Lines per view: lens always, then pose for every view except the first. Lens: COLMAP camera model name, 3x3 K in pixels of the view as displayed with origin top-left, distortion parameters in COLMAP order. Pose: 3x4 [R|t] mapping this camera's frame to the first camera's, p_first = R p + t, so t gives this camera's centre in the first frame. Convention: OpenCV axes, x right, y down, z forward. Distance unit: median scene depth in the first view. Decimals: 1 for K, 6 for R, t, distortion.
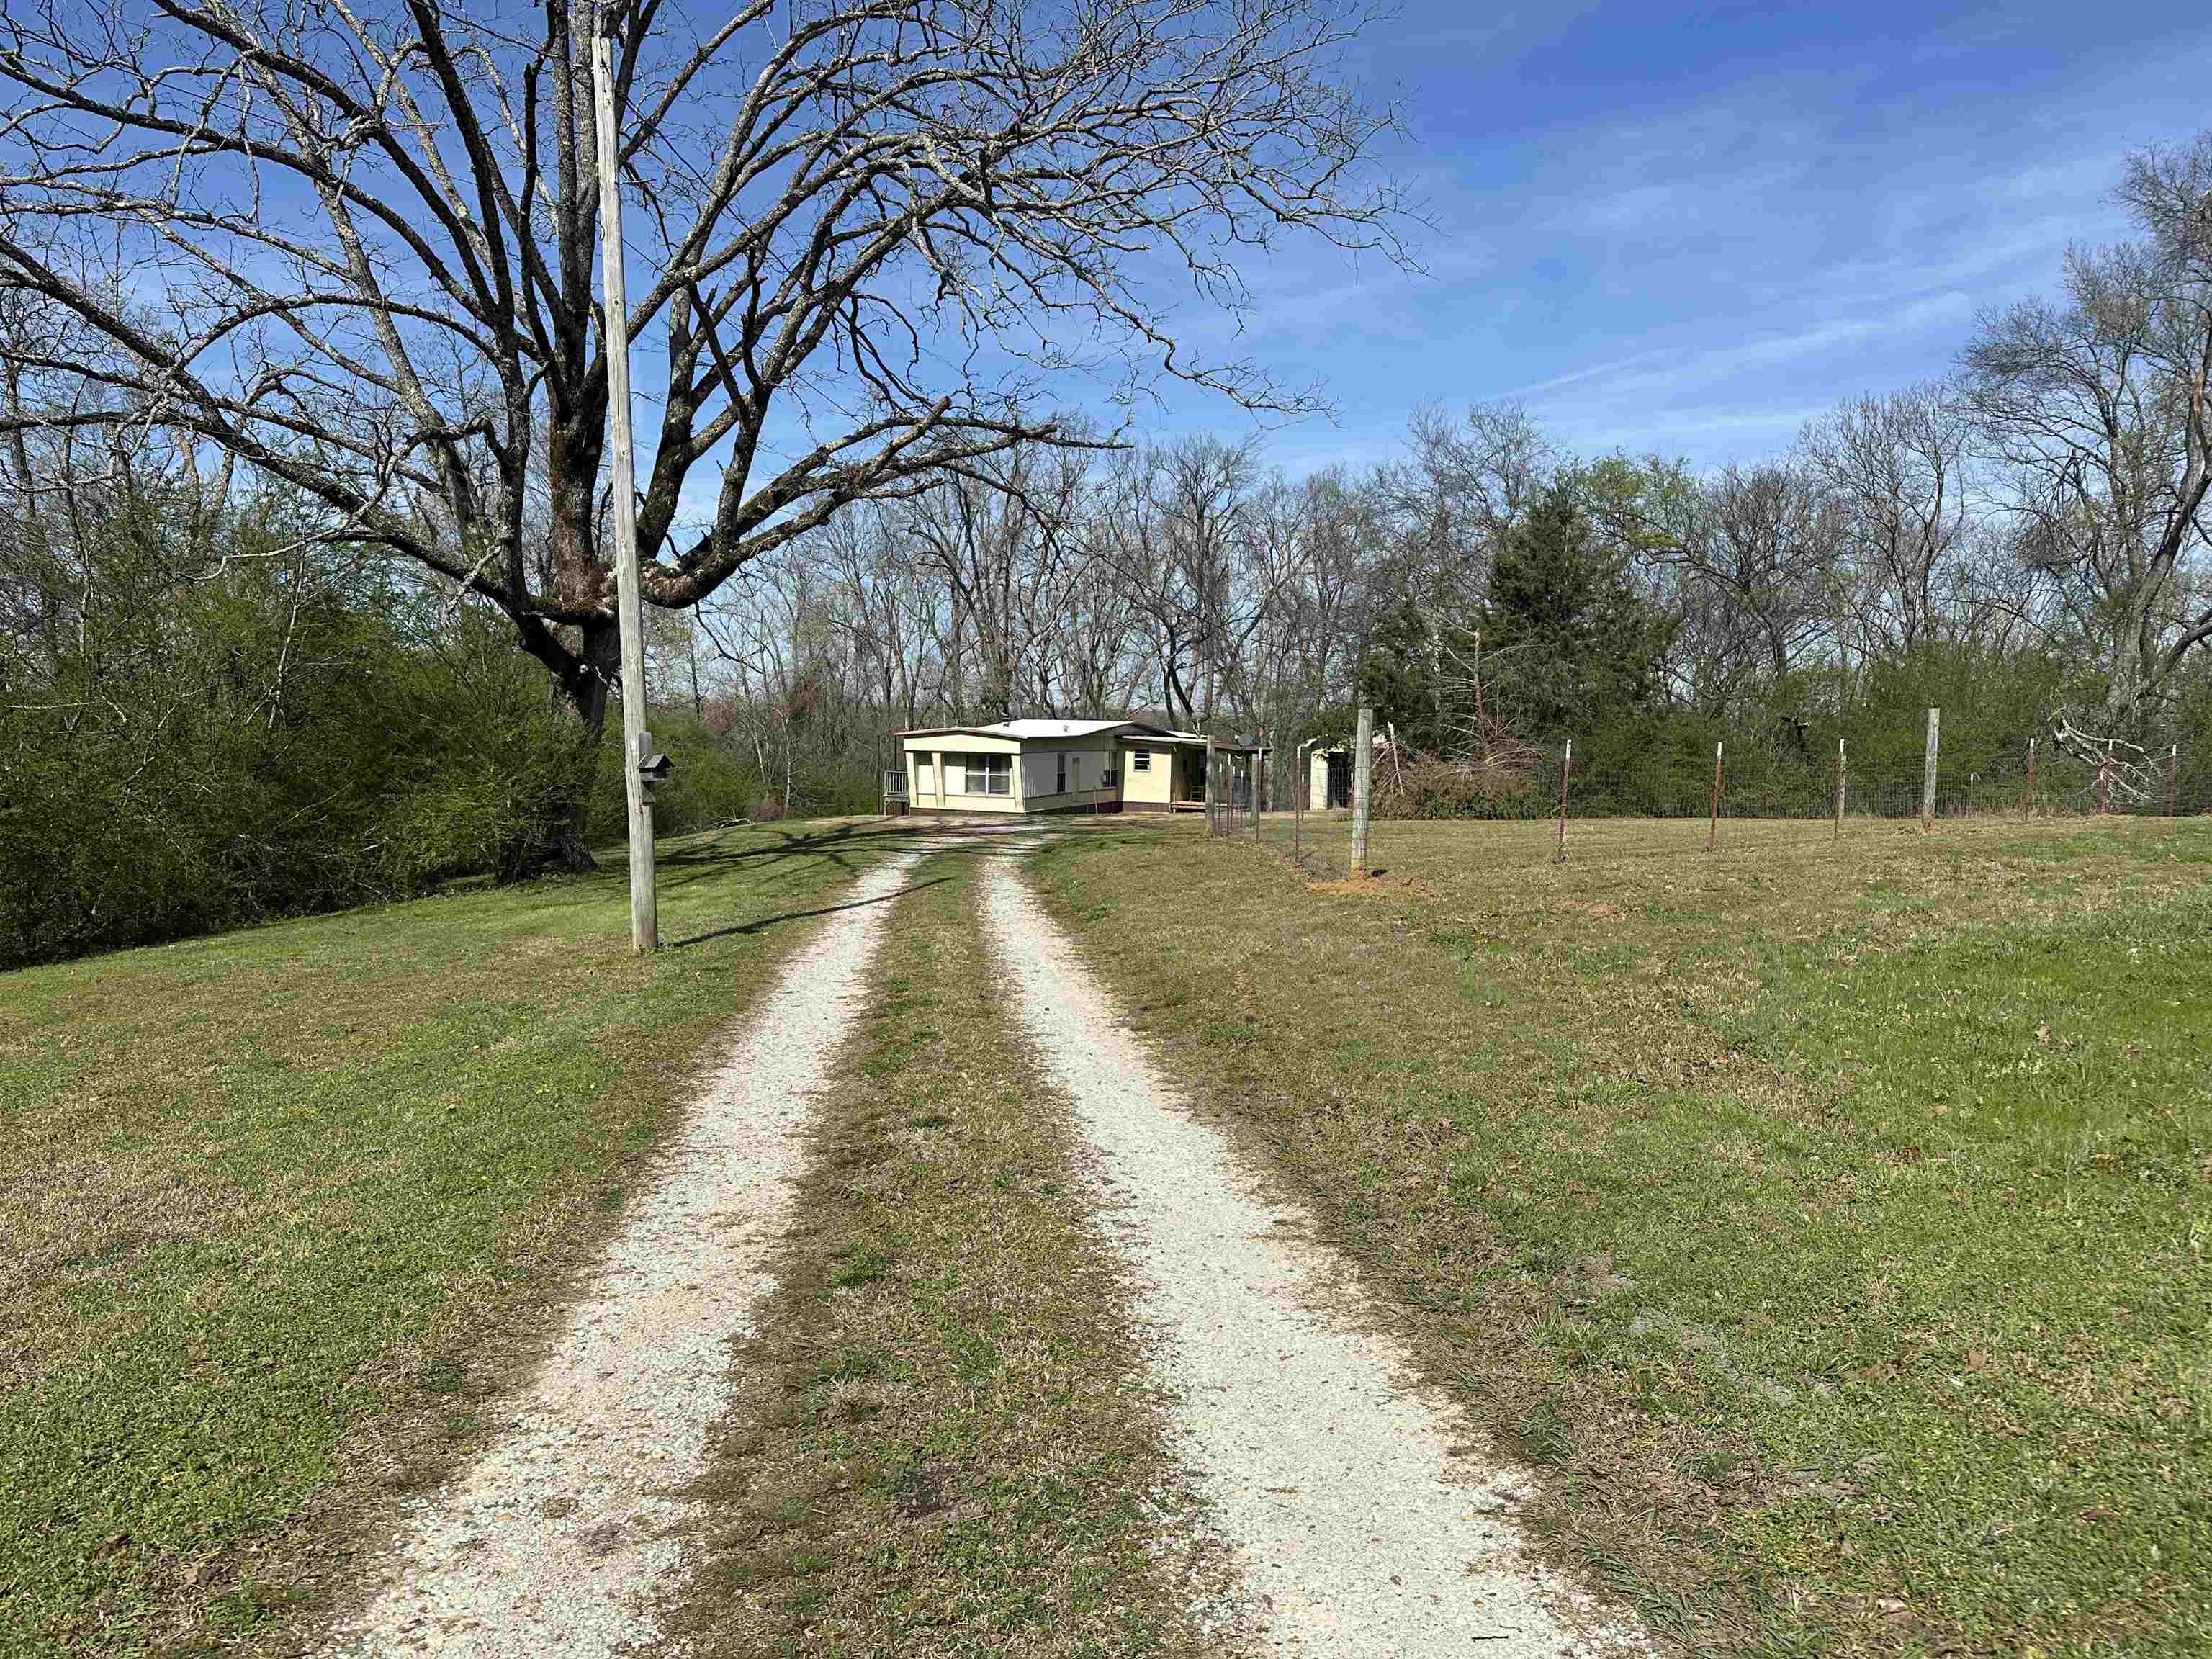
lens RADIAL K [[1557.9, 0, 1114.5], [0, 1557.9, 833.4], [0, 0, 1]] dist [0.039817, -0.027812]
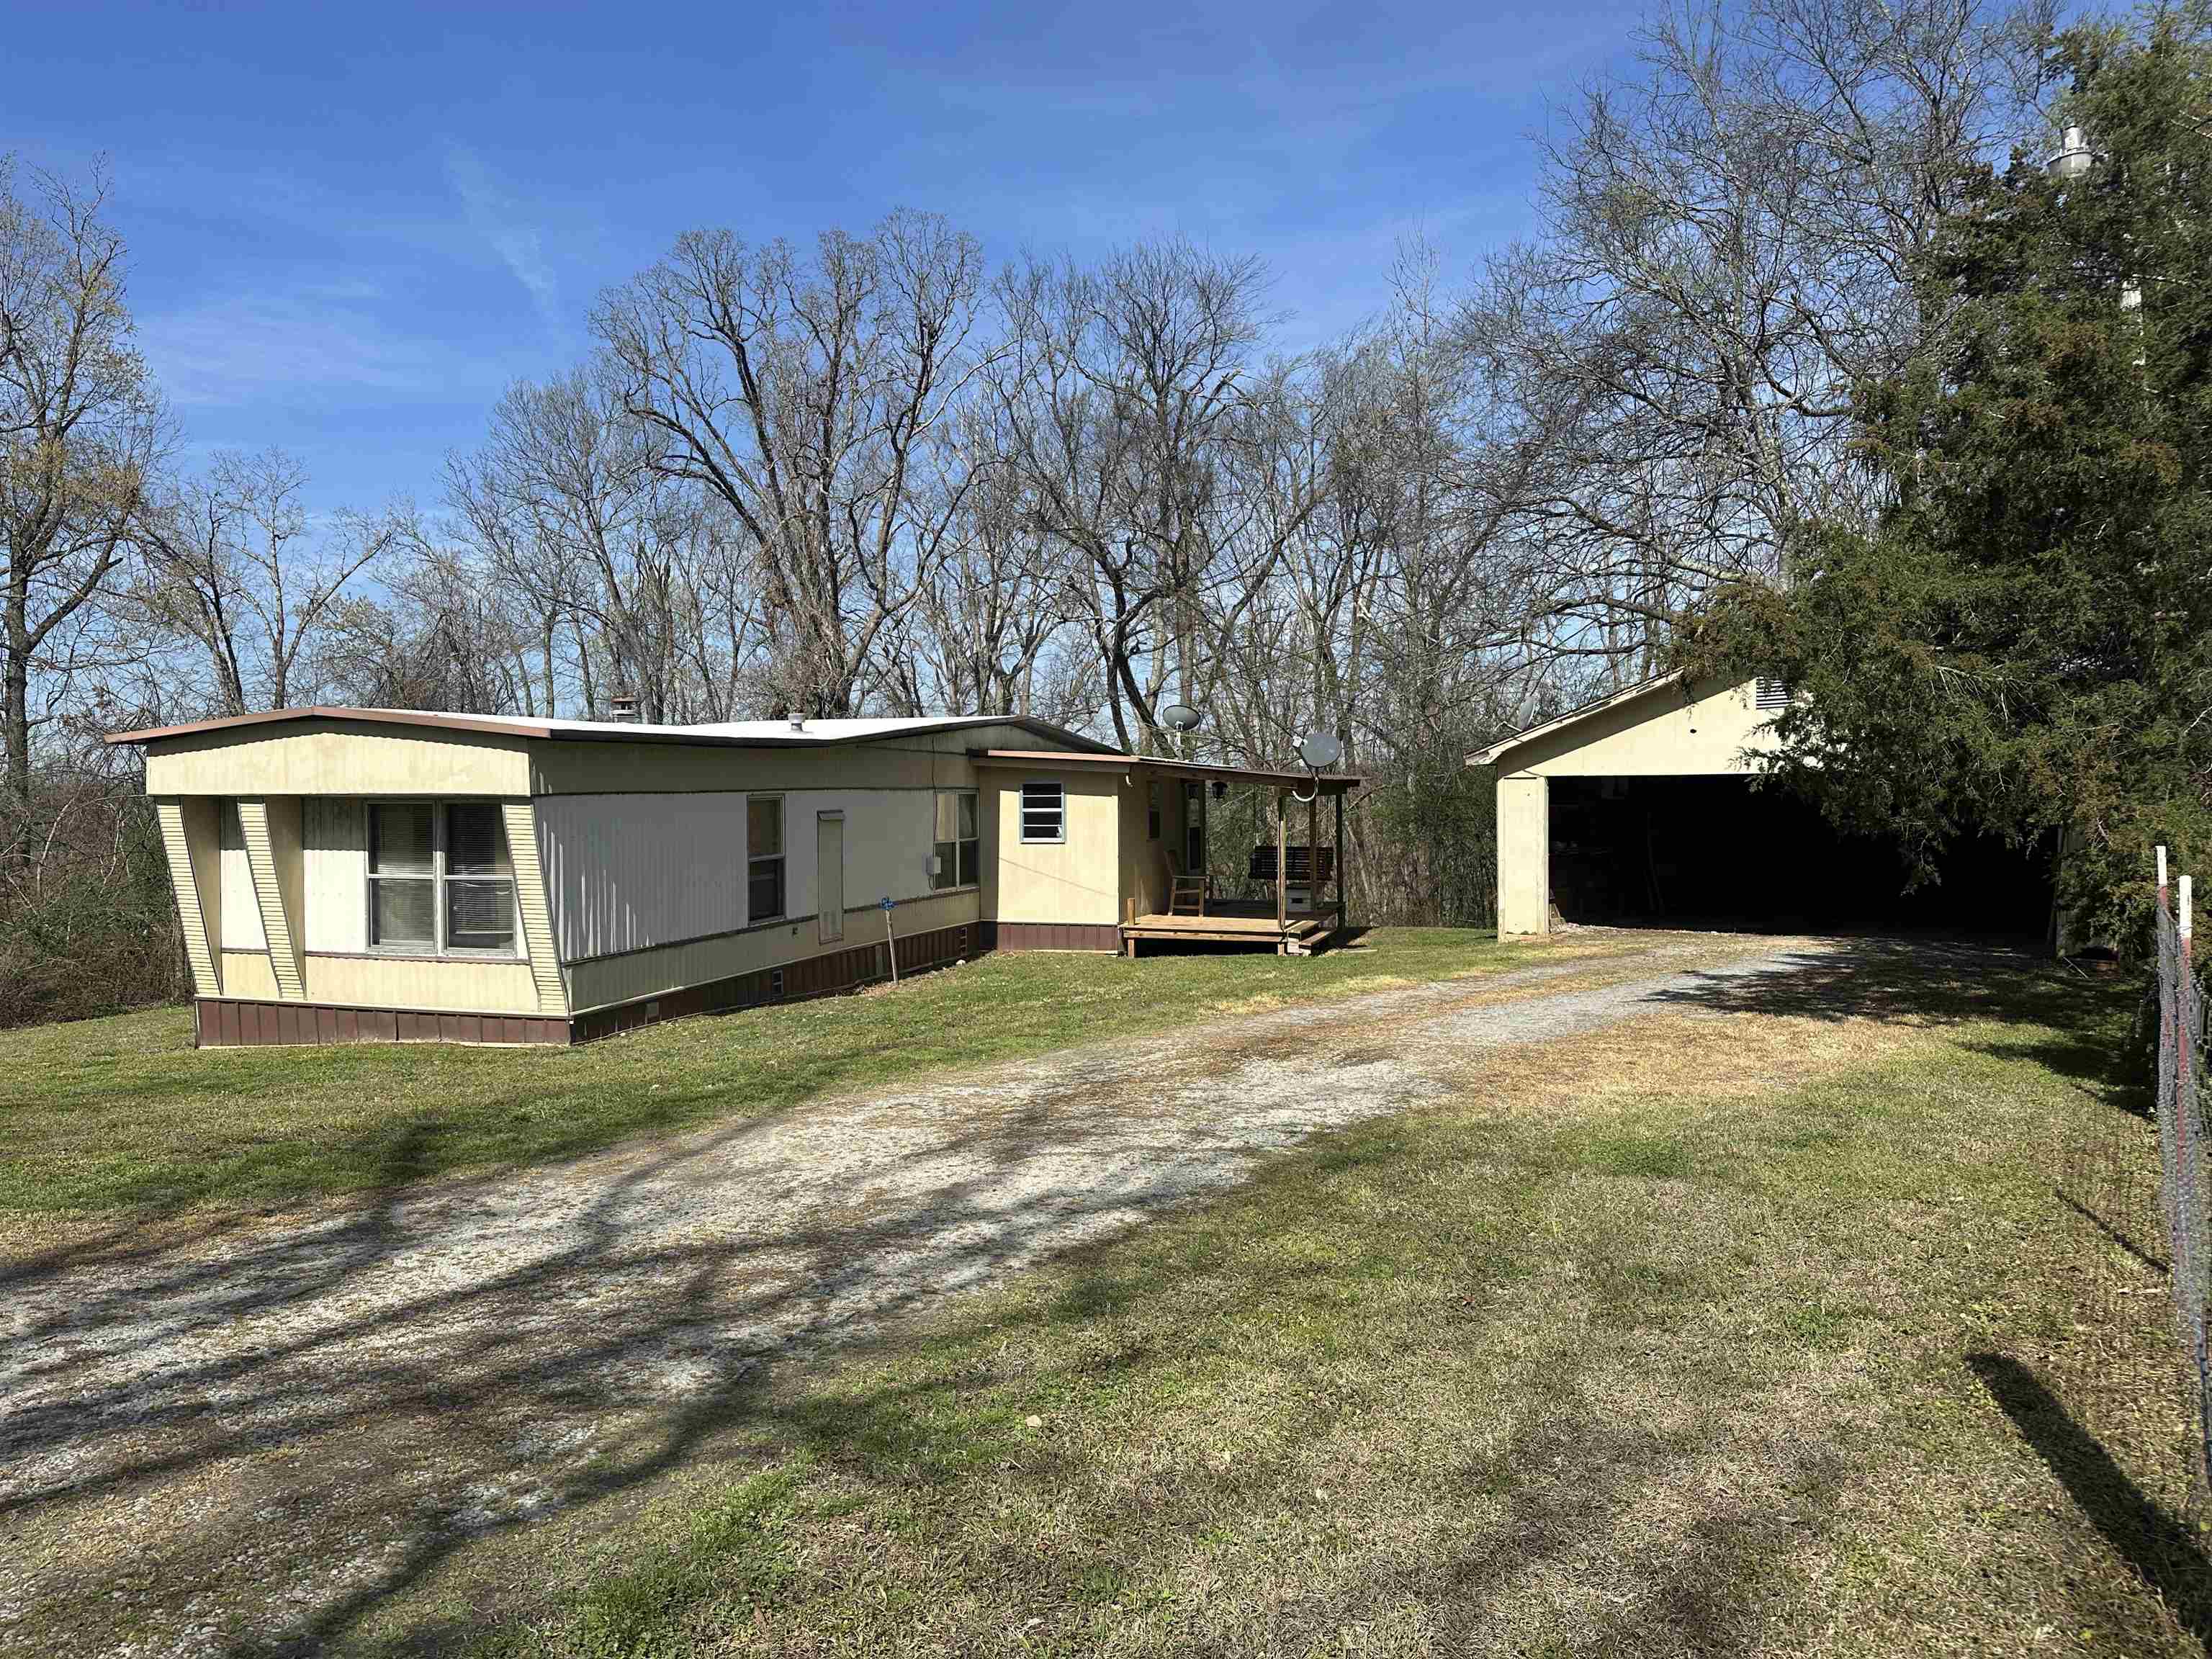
lens RADIAL K [[1557.9, 0, 1117.0], [0, 1557.9, 821.0], [0, 0, 1]] dist [0.039817, -0.027812]
pose [[0.999226, -0.026829, 0.028780, 0.025046], [0.028114, 0.998582, -0.045206, -0.027571], [-0.027526, 0.045980, 0.998563, 0.625745]]
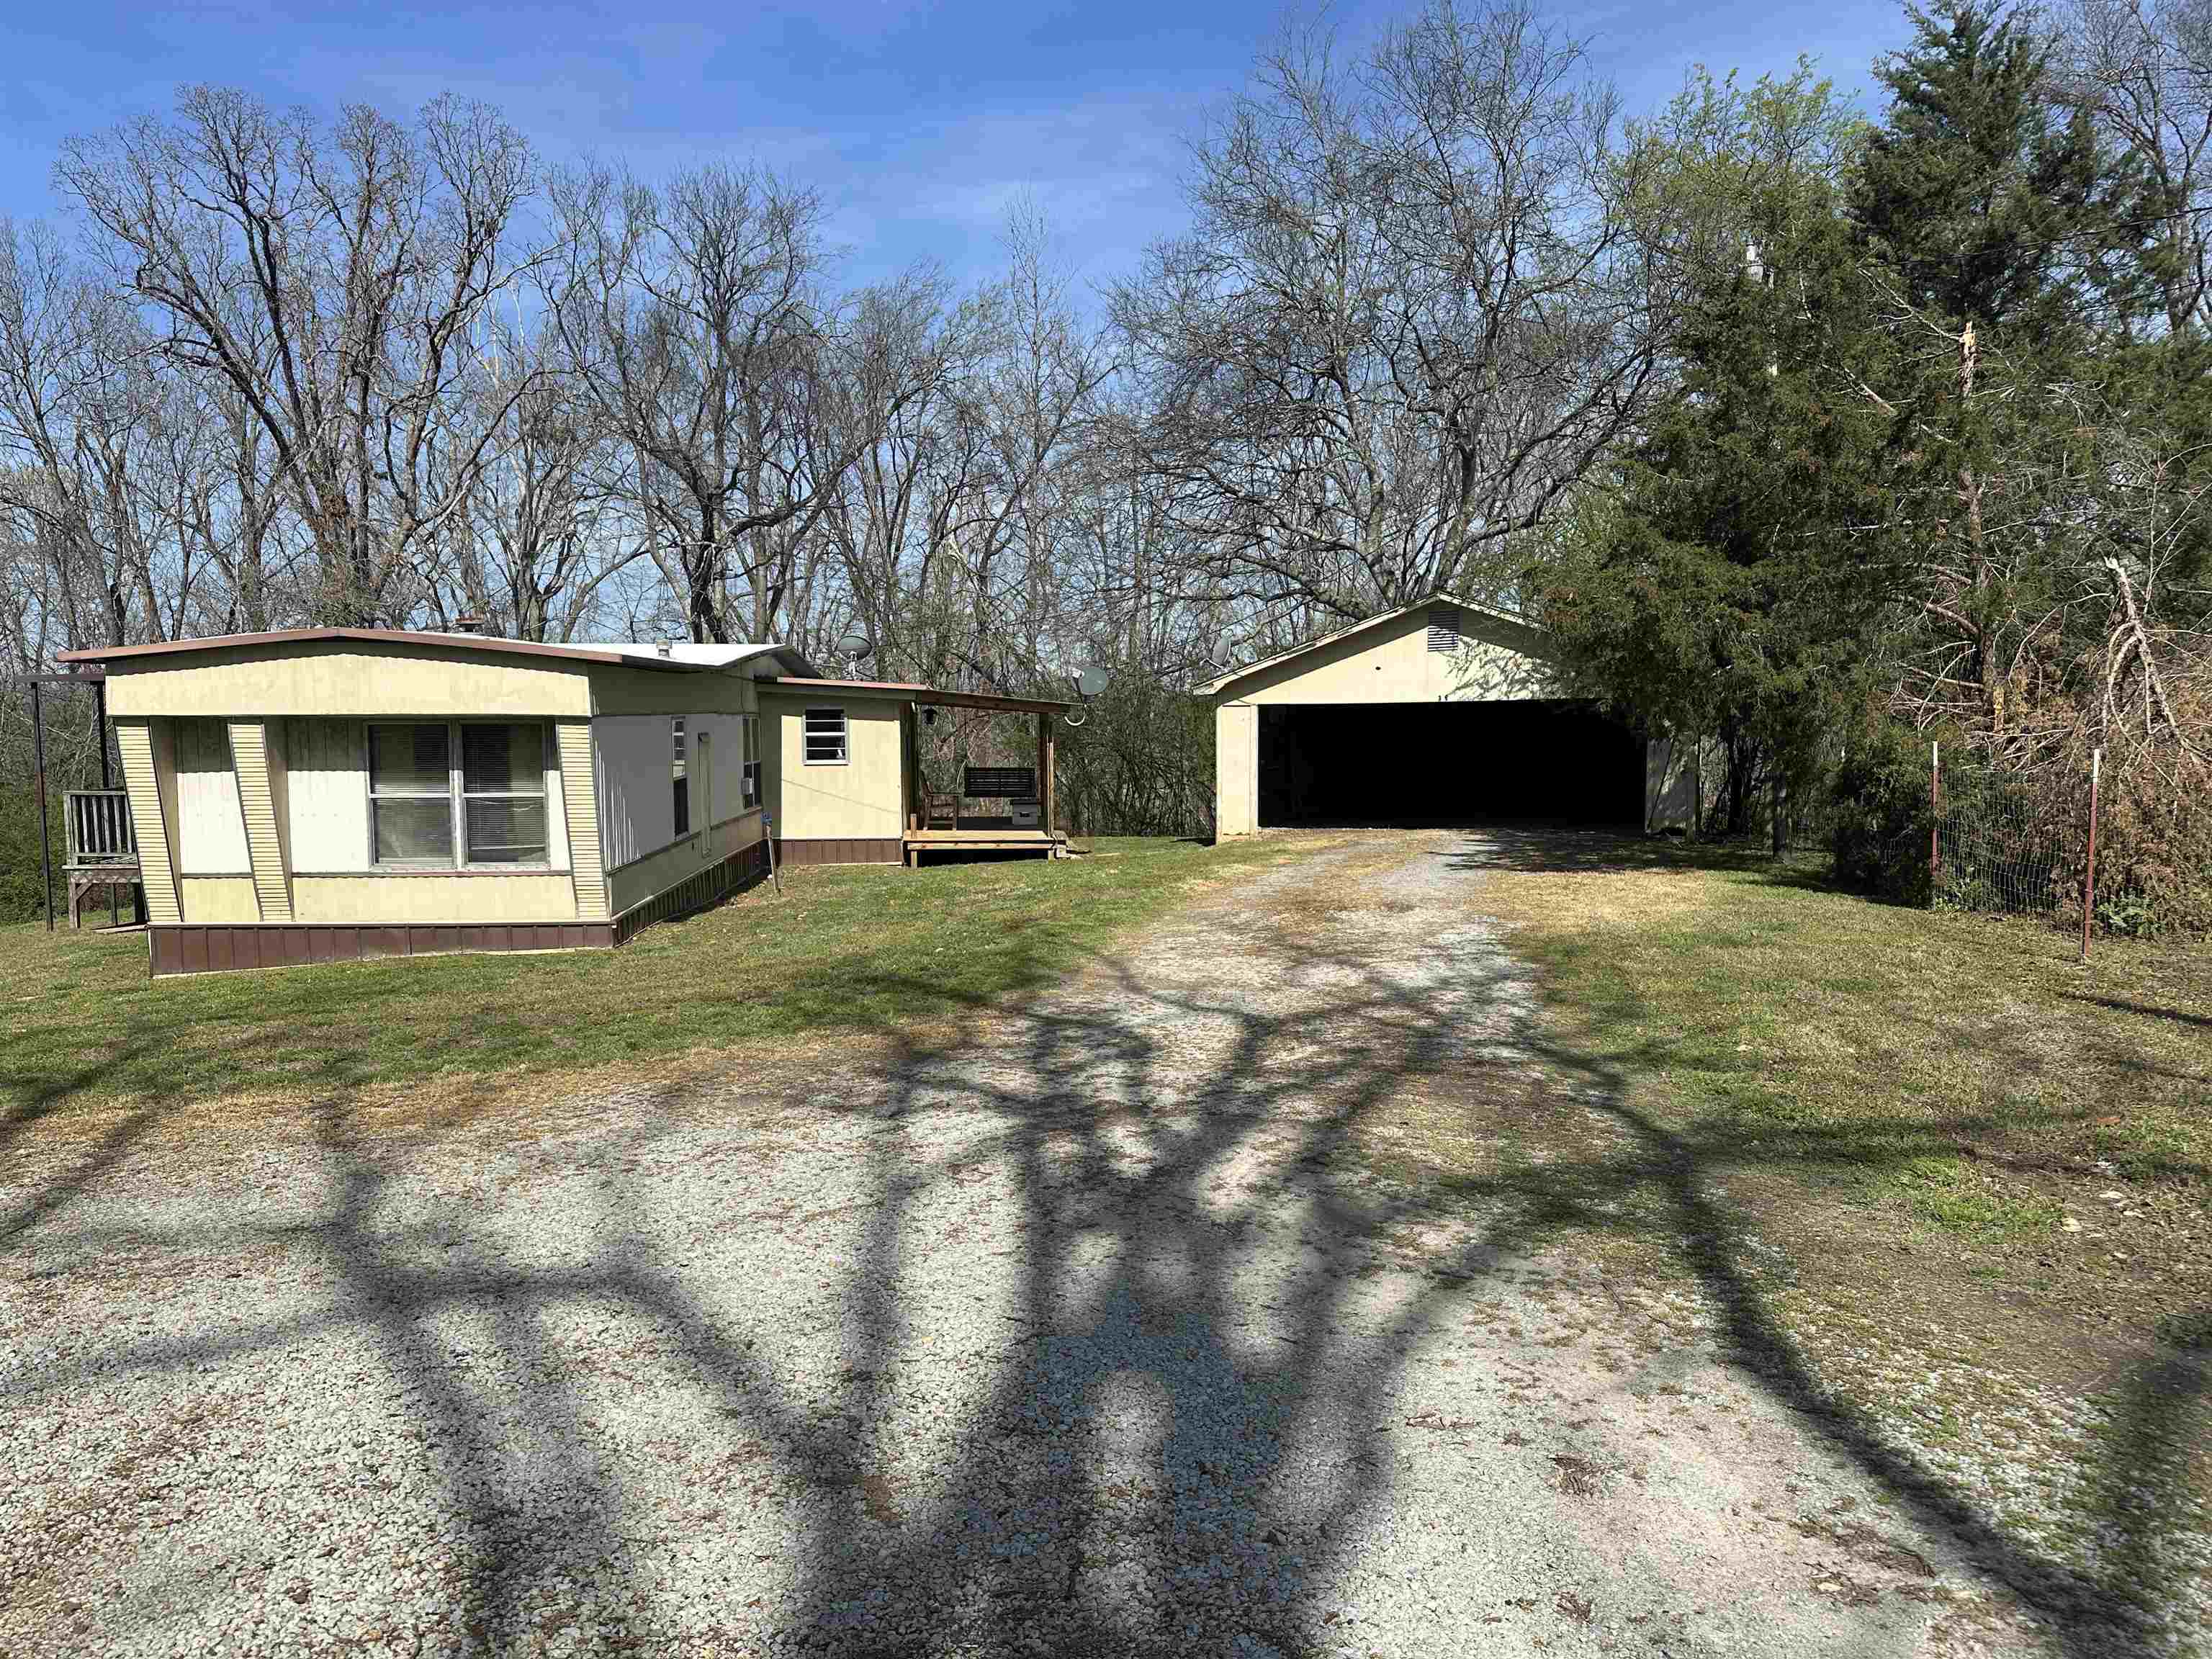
lens RADIAL K [[1557.9, 0, 1119.1], [0, 1557.9, 850.1], [0, 0, 1]] dist [0.039817, -0.027812]
pose [[0.919580, -0.059032, 0.388444, -0.071411], [0.050641, 0.998210, 0.031814, -0.026676], [-0.389627, -0.009585, 0.920923, 0.598345]]
